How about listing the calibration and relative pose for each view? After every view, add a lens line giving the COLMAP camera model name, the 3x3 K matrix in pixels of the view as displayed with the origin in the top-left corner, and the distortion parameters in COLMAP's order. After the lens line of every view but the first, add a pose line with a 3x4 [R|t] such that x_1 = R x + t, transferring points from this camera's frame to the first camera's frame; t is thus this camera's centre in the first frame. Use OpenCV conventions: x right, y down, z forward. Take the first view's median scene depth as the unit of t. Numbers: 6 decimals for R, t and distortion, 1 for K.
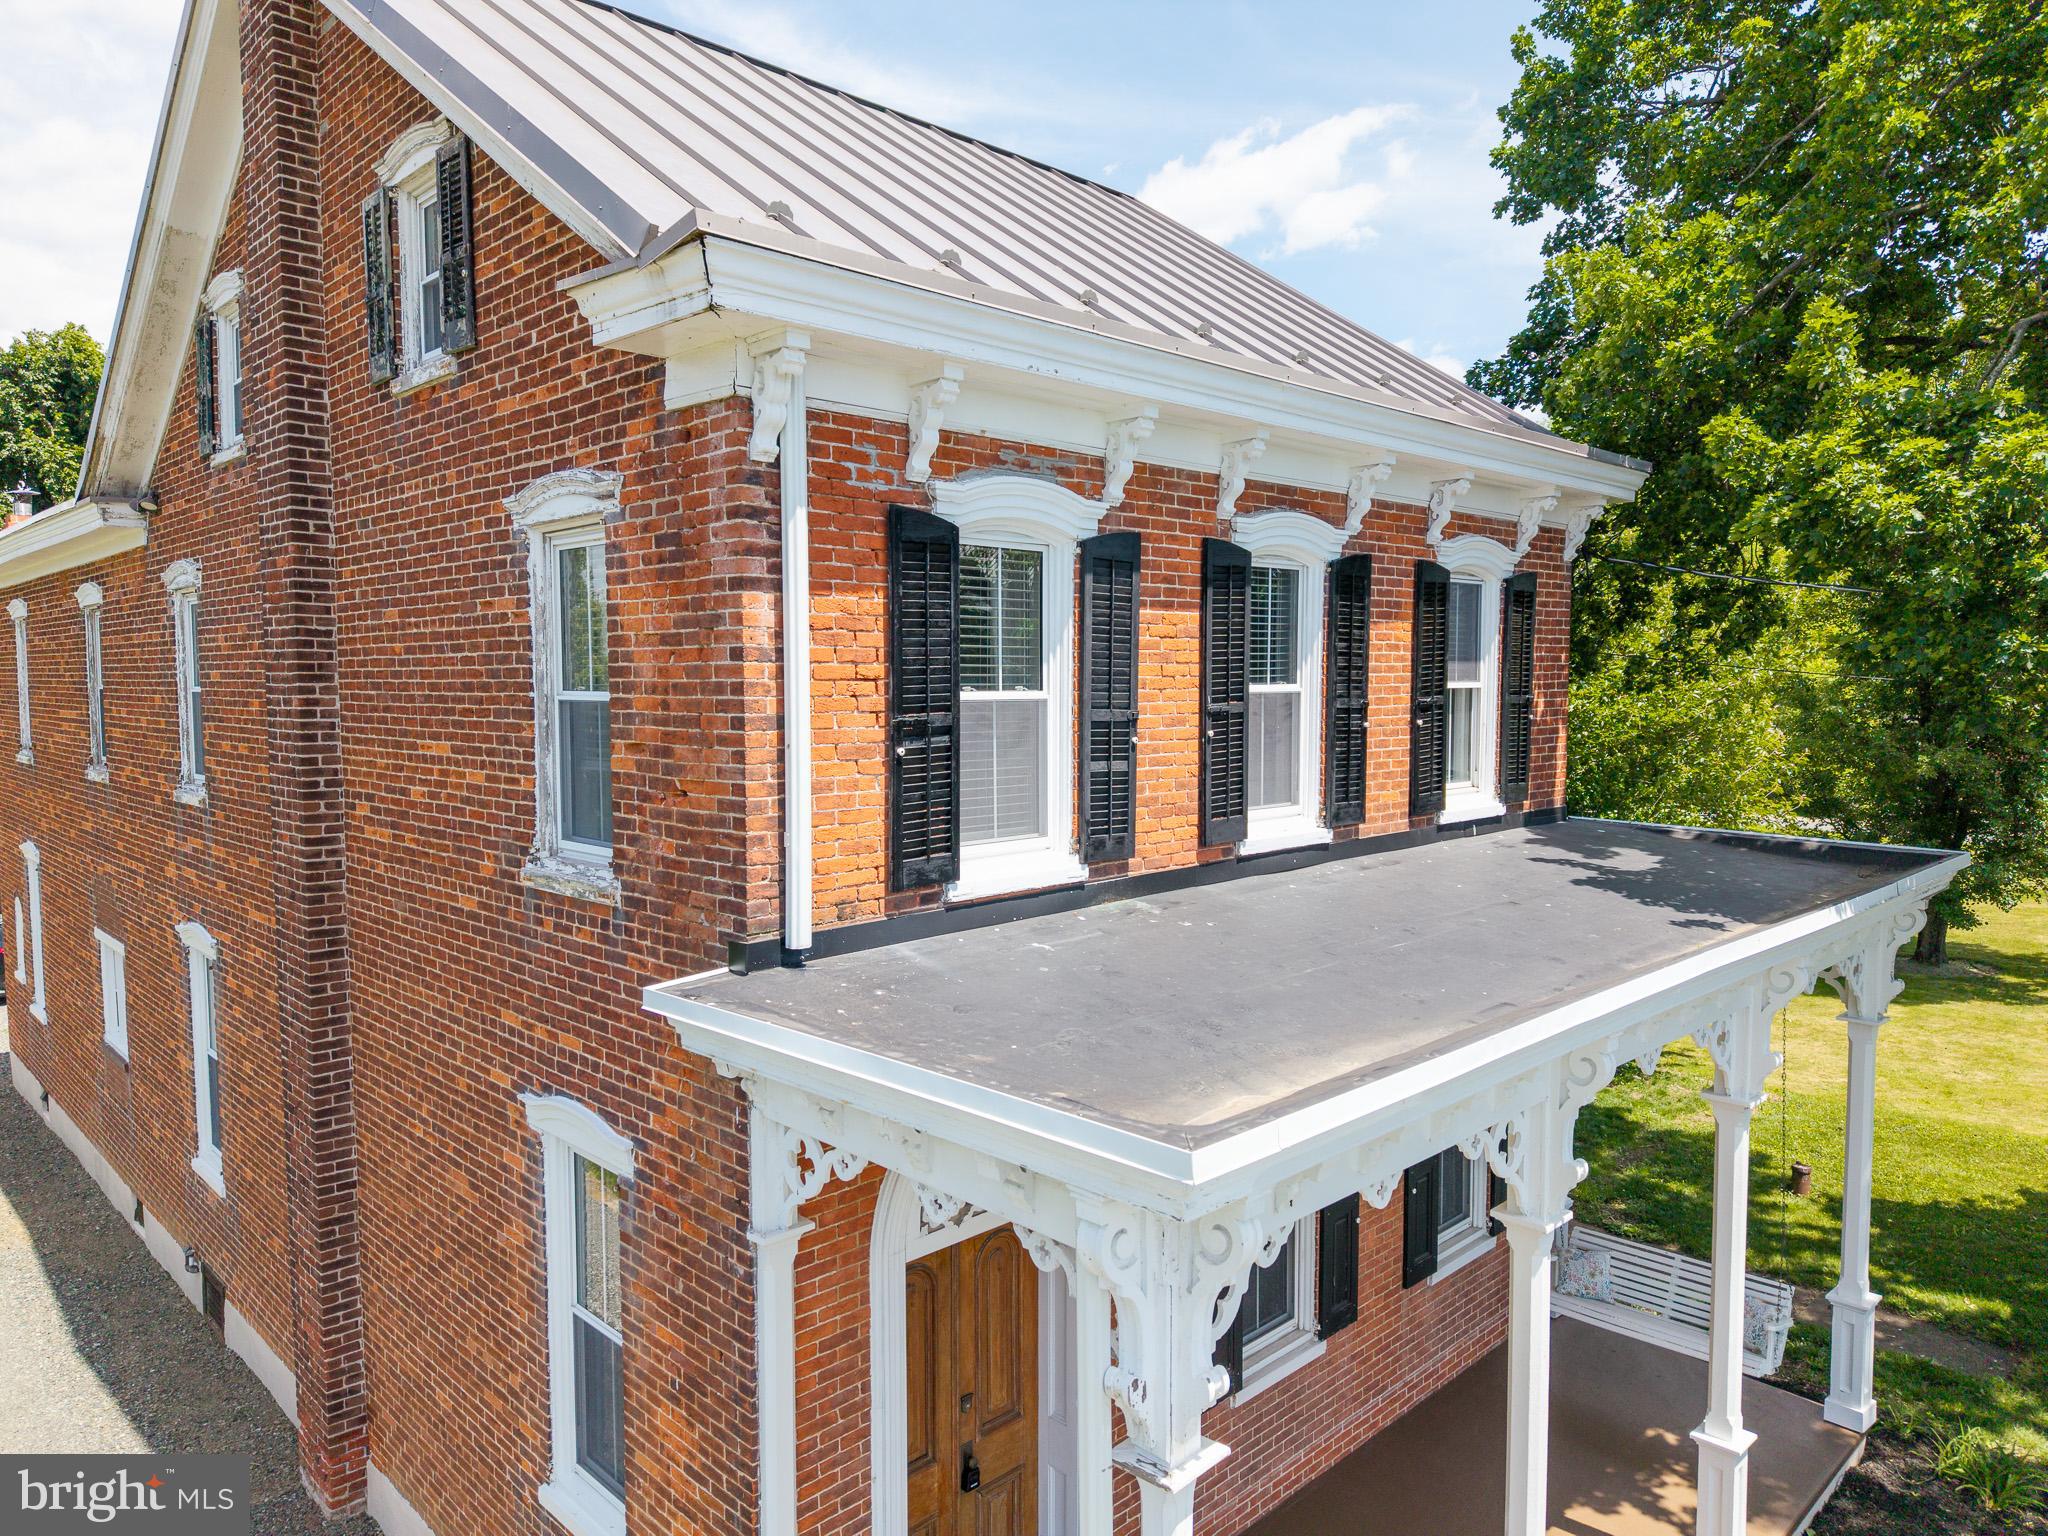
lens RADIAL K [[1374.6, 0, 1024.0], [0, 1374.6, 768.0], [0, 0, 1]] dist [0.057019, -0.066821]
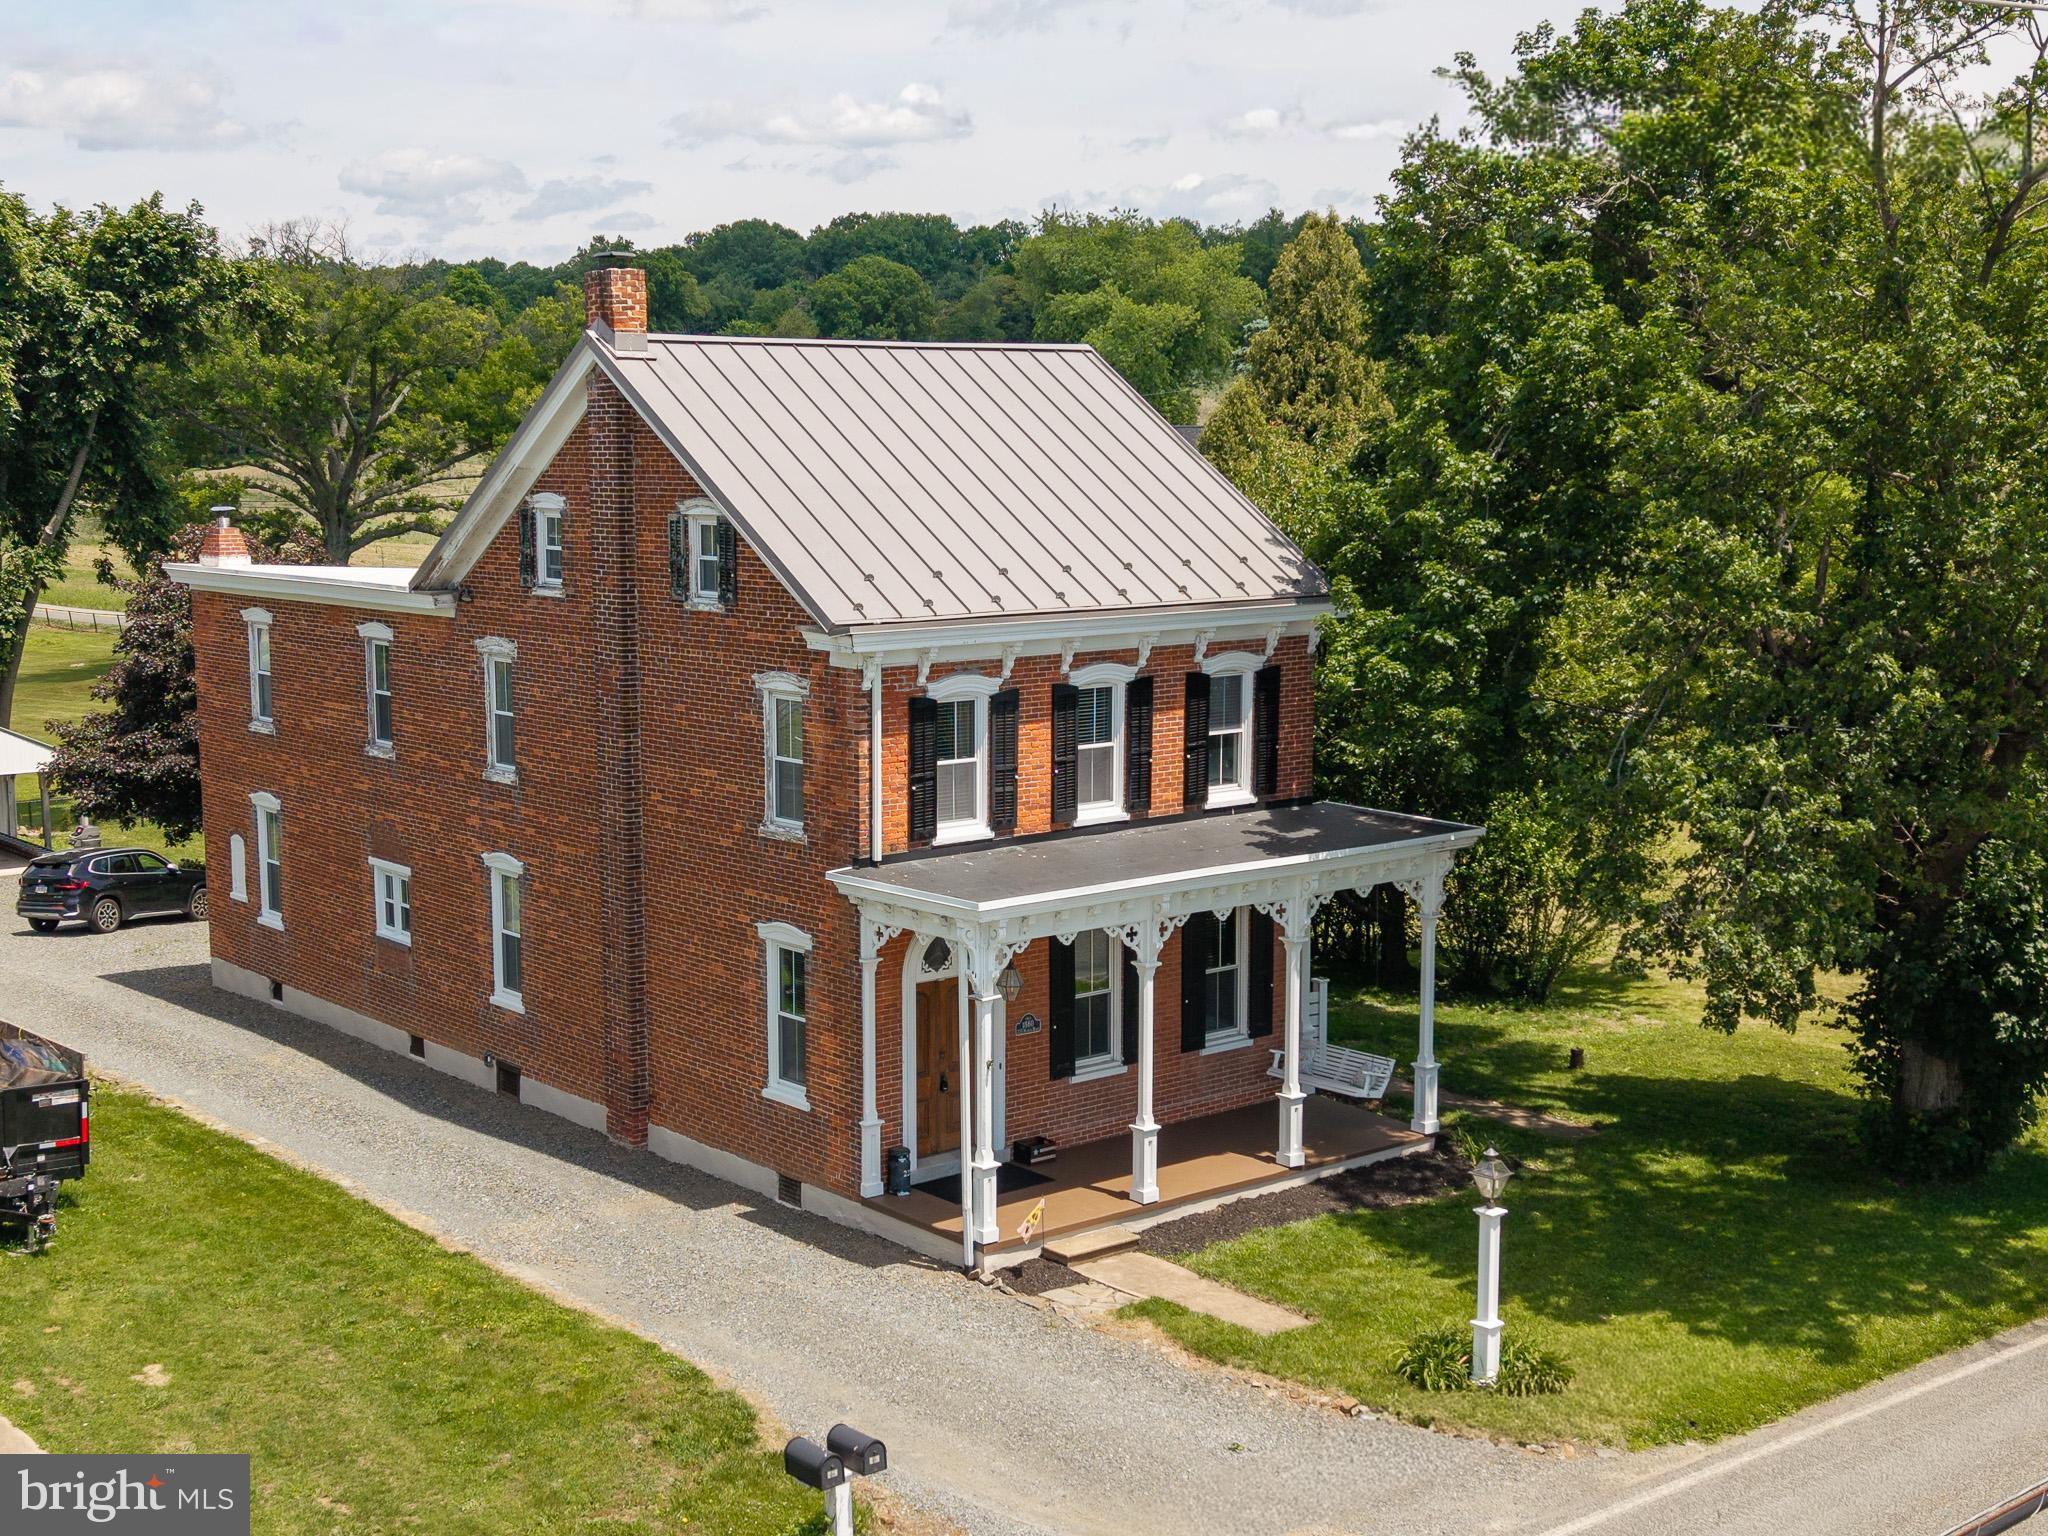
lens RADIAL K [[2557.5, 0, 903.4], [0, 2557.5, 836.3], [0, 0, 1]] dist [0.100799, -0.024252]
pose [[0.993888, 0.014298, -0.109466, 0.348429], [-0.004720, 0.996174, 0.087263, -0.283131], [0.110295, -0.086213, 0.990153, -3.147733]]
